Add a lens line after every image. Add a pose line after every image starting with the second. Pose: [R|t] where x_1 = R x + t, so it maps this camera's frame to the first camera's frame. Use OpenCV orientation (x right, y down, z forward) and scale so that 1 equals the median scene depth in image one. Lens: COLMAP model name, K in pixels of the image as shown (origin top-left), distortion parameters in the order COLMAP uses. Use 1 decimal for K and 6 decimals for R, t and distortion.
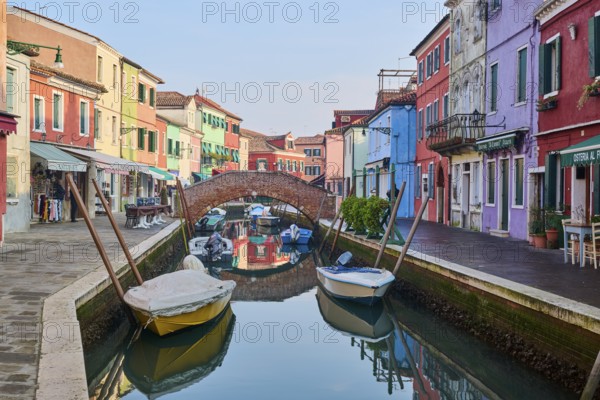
lens RADIAL K [[829.9, 0, 300.0], [0, 829.9, 200.0], [0, 0, 1]] dist [-0.006694, 0.006363]
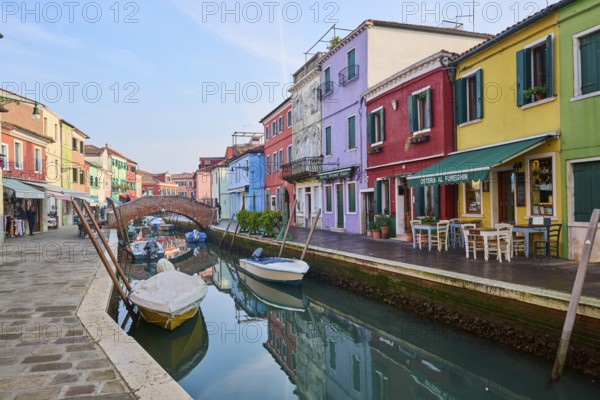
lens RADIAL K [[461.0, 0, 300.0], [0, 461.0, 200.0], [0, 0, 1]] dist [0.009124, 0.003016]
pose [[0.951281, -0.026035, 0.307225, -0.087428], [0.032672, 0.999330, -0.016478, -0.004822], [-0.306590, 0.025713, 0.951494, 0.132815]]
